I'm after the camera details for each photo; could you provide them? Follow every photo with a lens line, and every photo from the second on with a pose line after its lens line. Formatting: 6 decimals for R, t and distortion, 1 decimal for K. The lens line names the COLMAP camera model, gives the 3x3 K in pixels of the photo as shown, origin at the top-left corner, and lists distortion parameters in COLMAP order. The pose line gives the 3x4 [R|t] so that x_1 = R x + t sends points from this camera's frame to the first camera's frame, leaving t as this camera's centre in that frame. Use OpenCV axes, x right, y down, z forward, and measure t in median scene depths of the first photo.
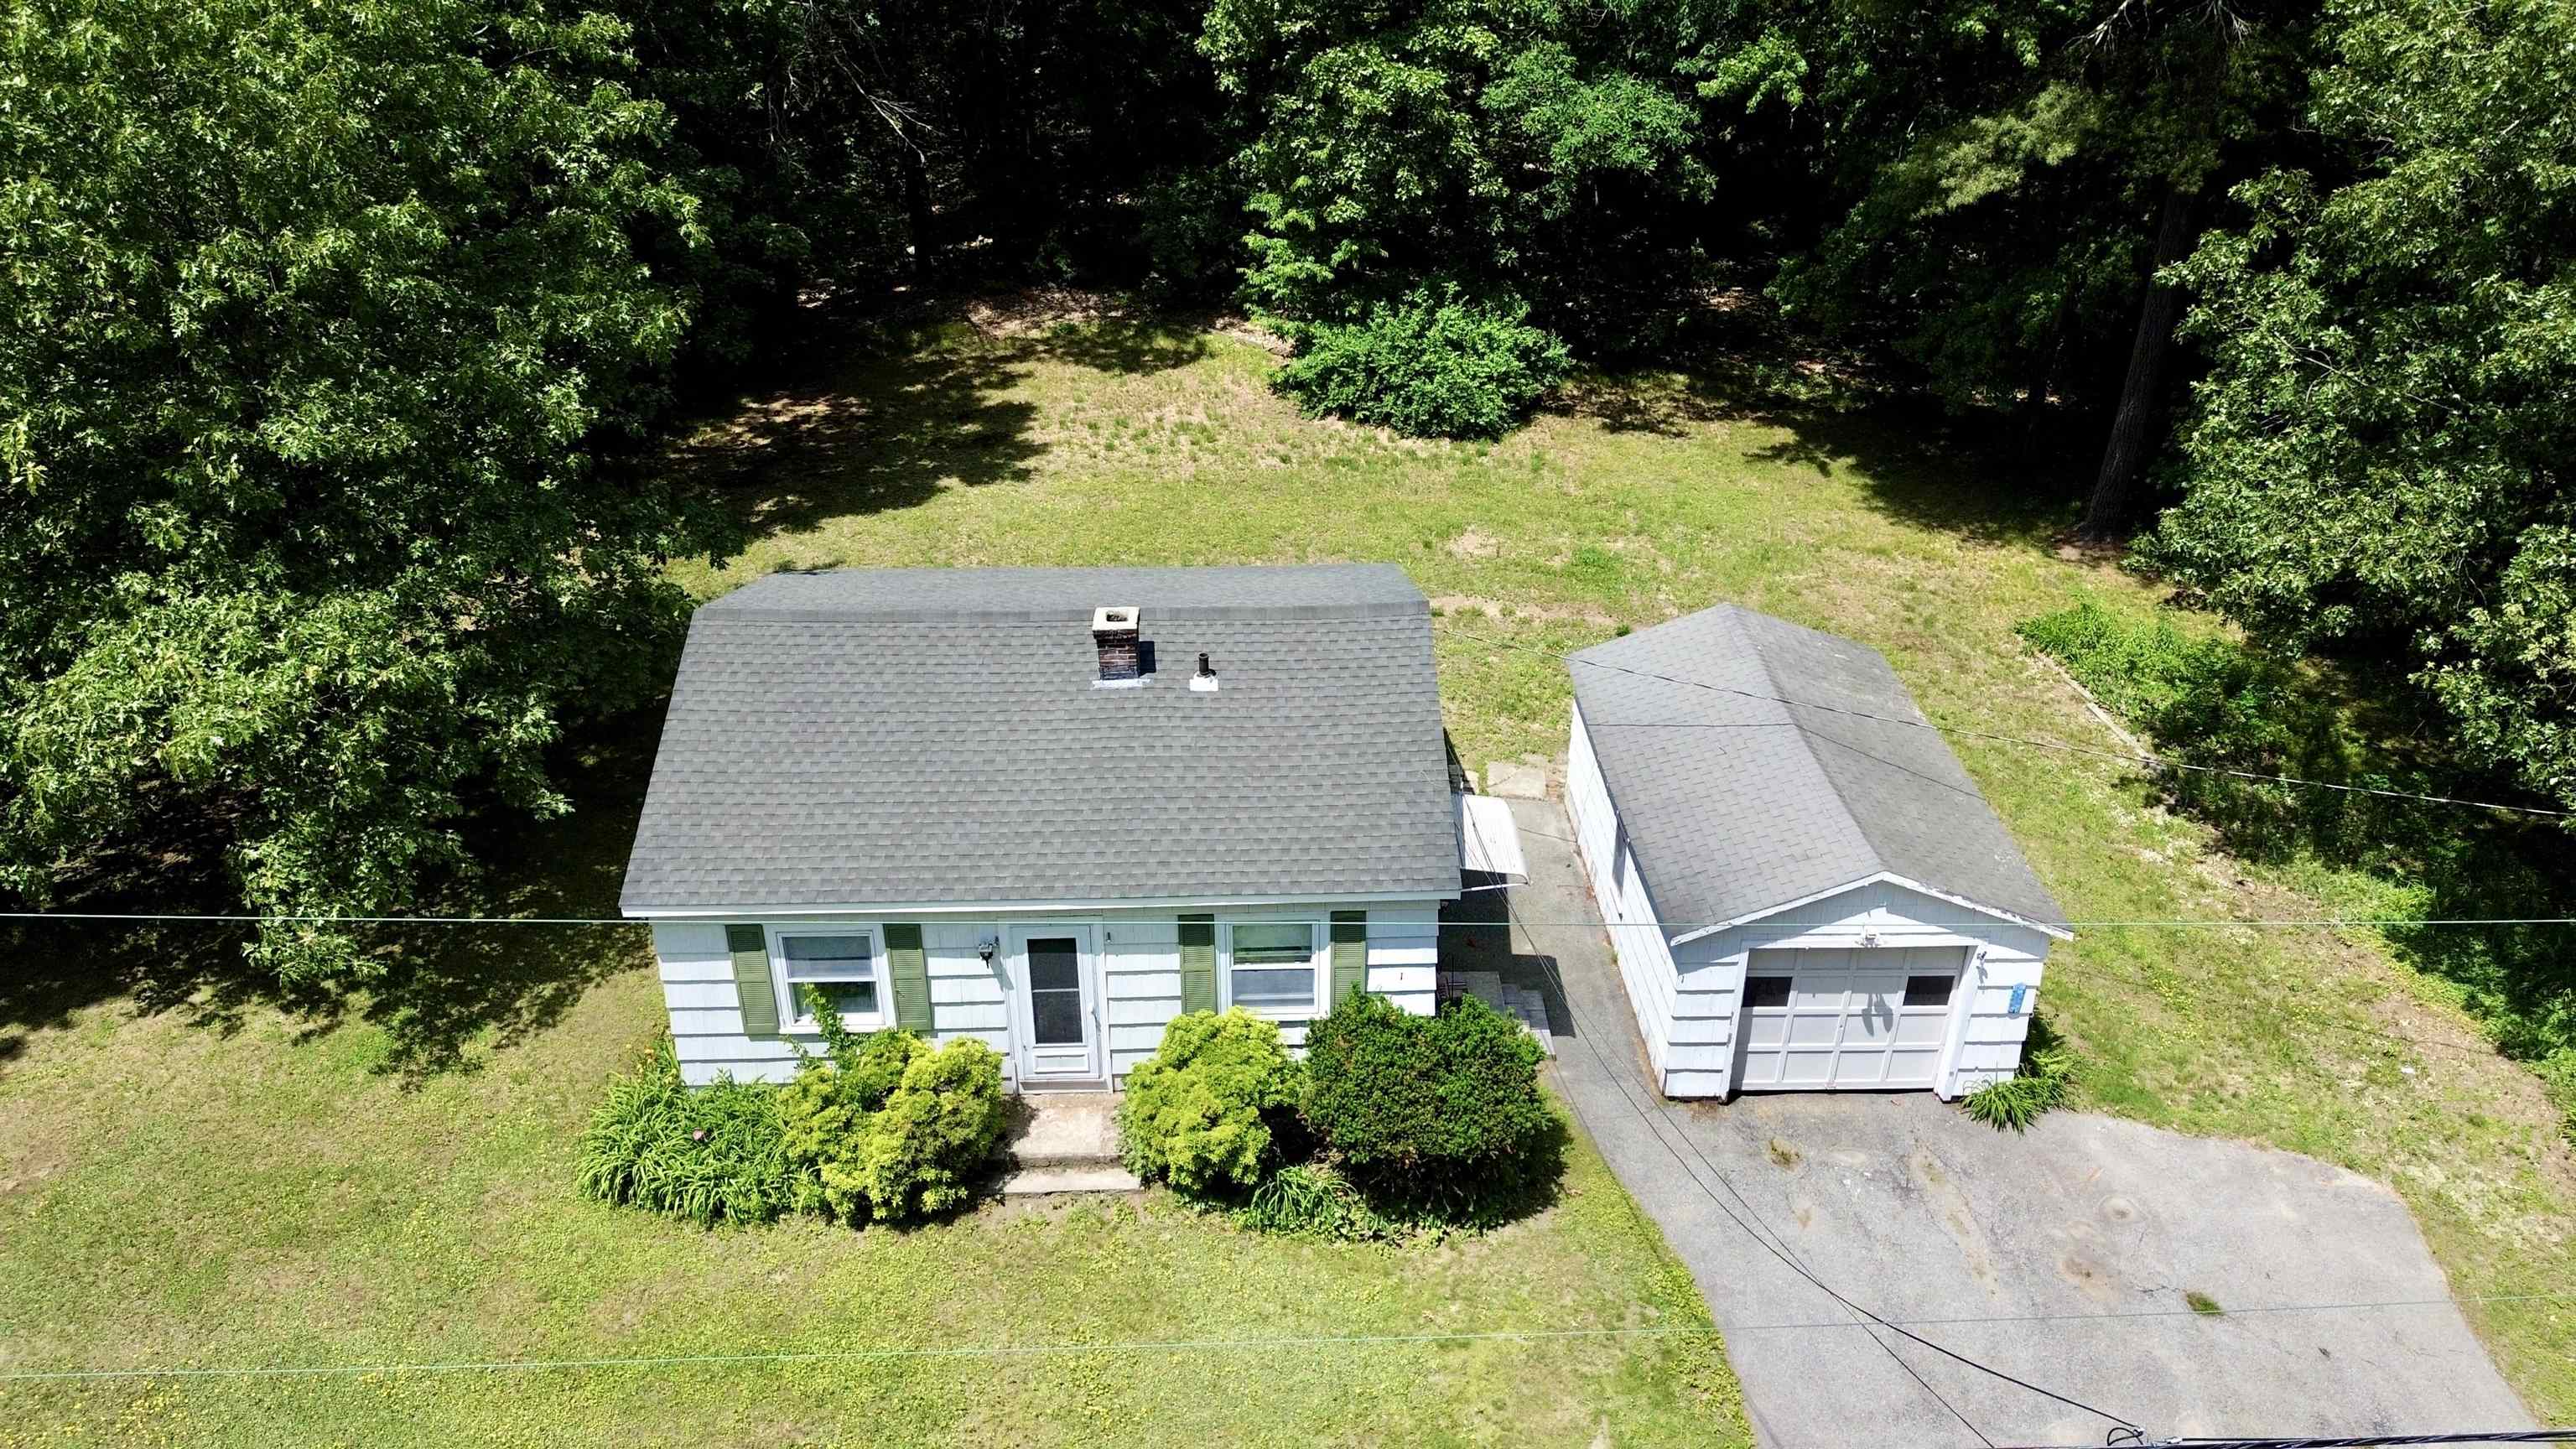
lens RADIAL K [[1825.2, 0, 1270.2], [0, 1825.2, 708.4], [0, 0, 1]] dist [0.048147, -0.040403]
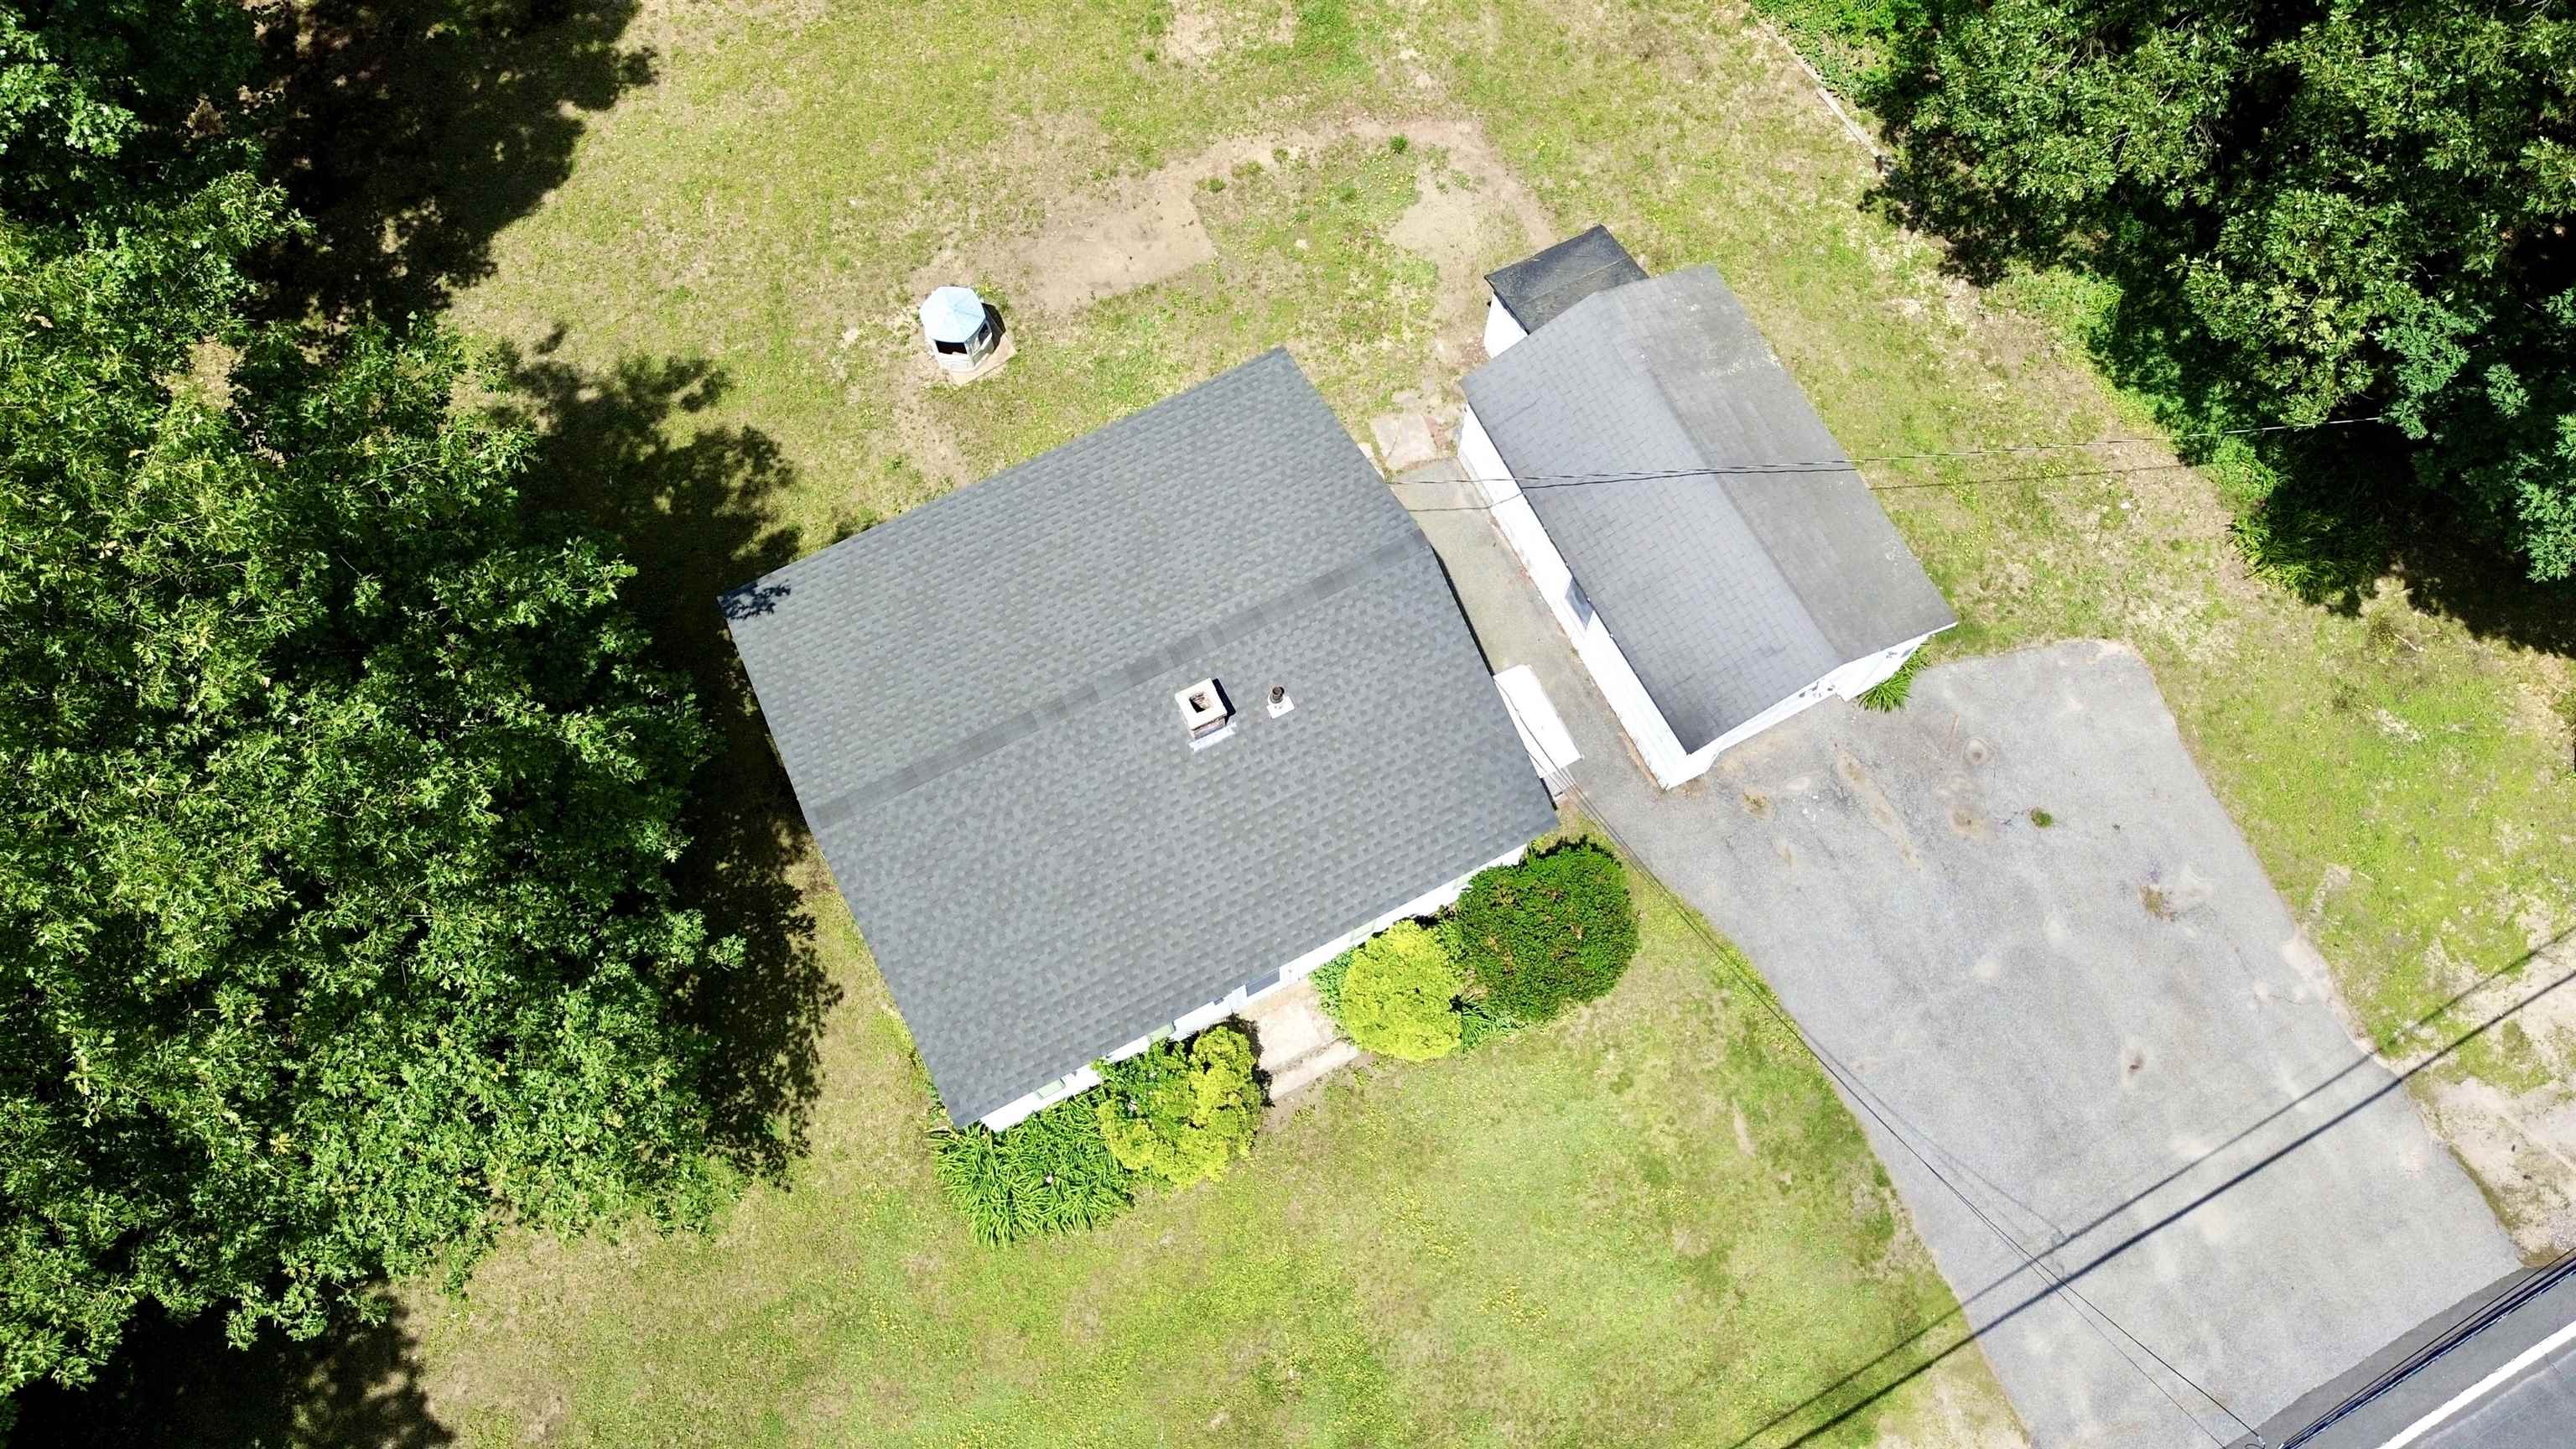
lens RADIAL K [[1825.2, 0, 1274.3], [0, 1825.2, 711.1], [0, 0, 1]] dist [0.048147, -0.040403]
pose [[0.904676, -0.403196, 0.137822, -0.217641], [0.215067, 0.711301, 0.669176, -0.846370], [-0.367842, -0.575747, 0.730211, 0.195198]]
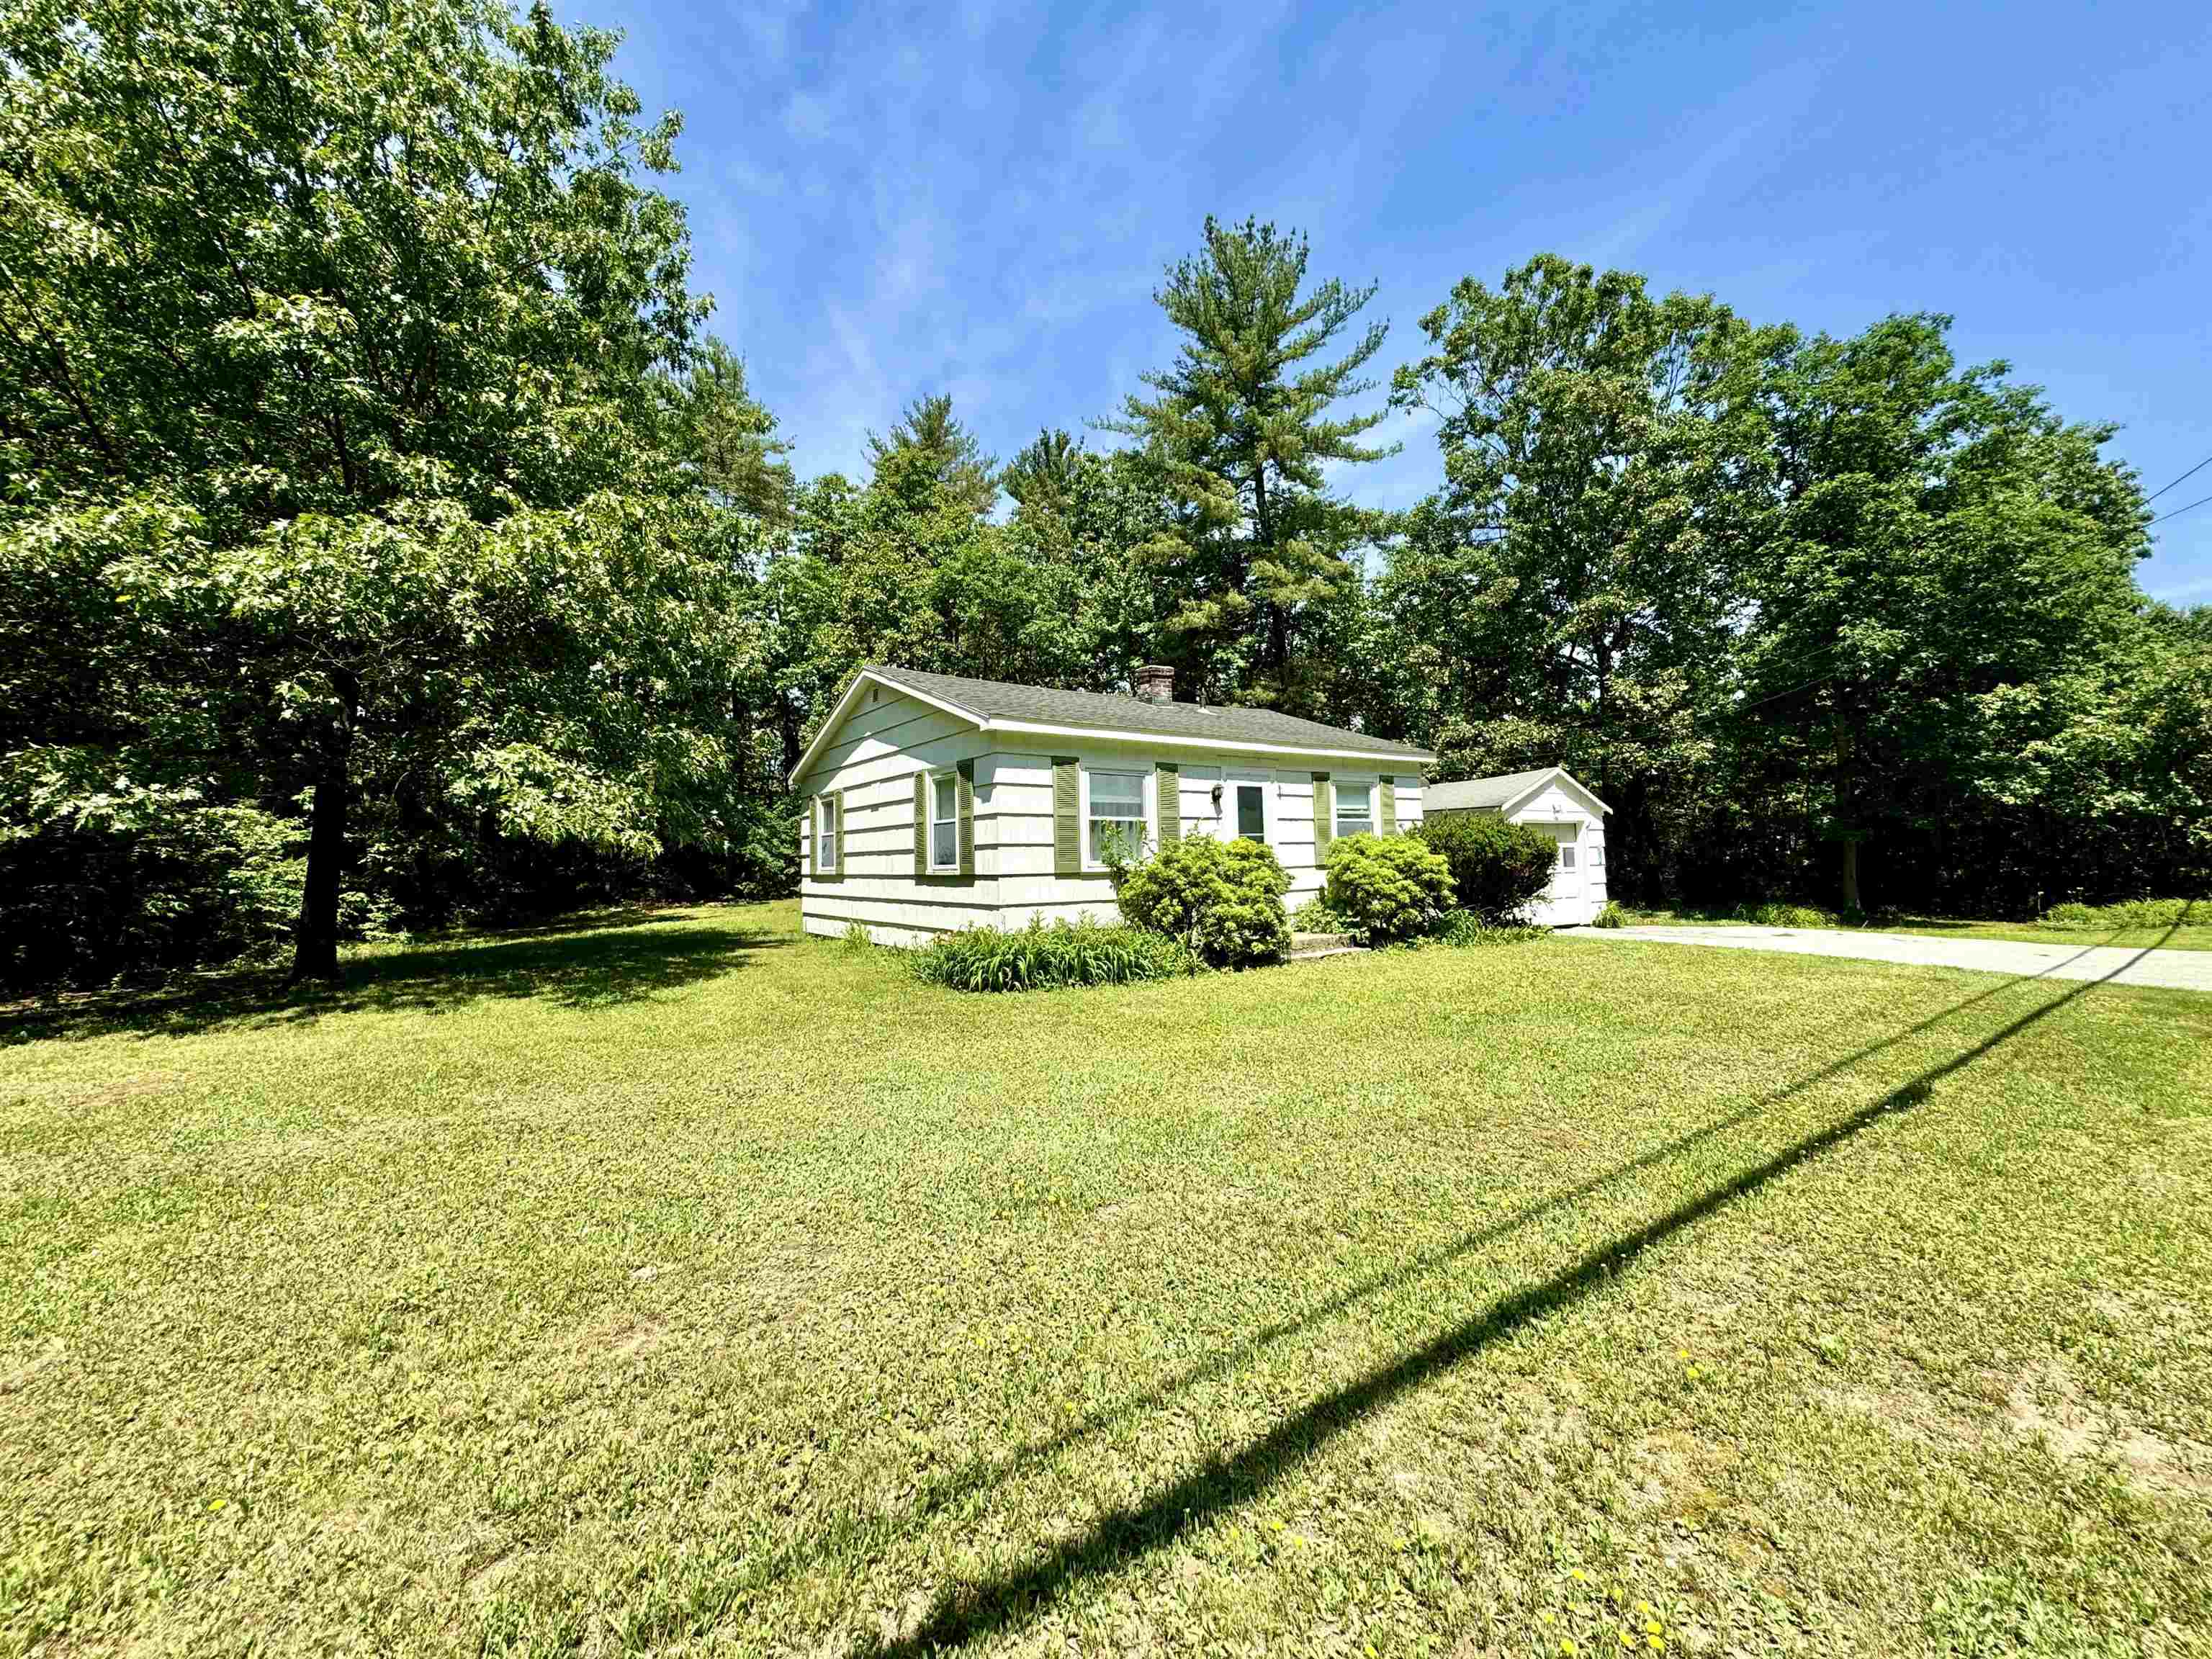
lens RADIAL K [[880.8, 0, 1108.6], [0, 880.8, 822.5], [0, 0, 1]] dist [-0.003760, 0.000798]
pose [[0.827317, 0.009494, 0.561655, -0.560435], [0.293824, 0.844858, -0.447082, 0.400877], [-0.478764, 0.534906, 0.696176, 0.591735]]
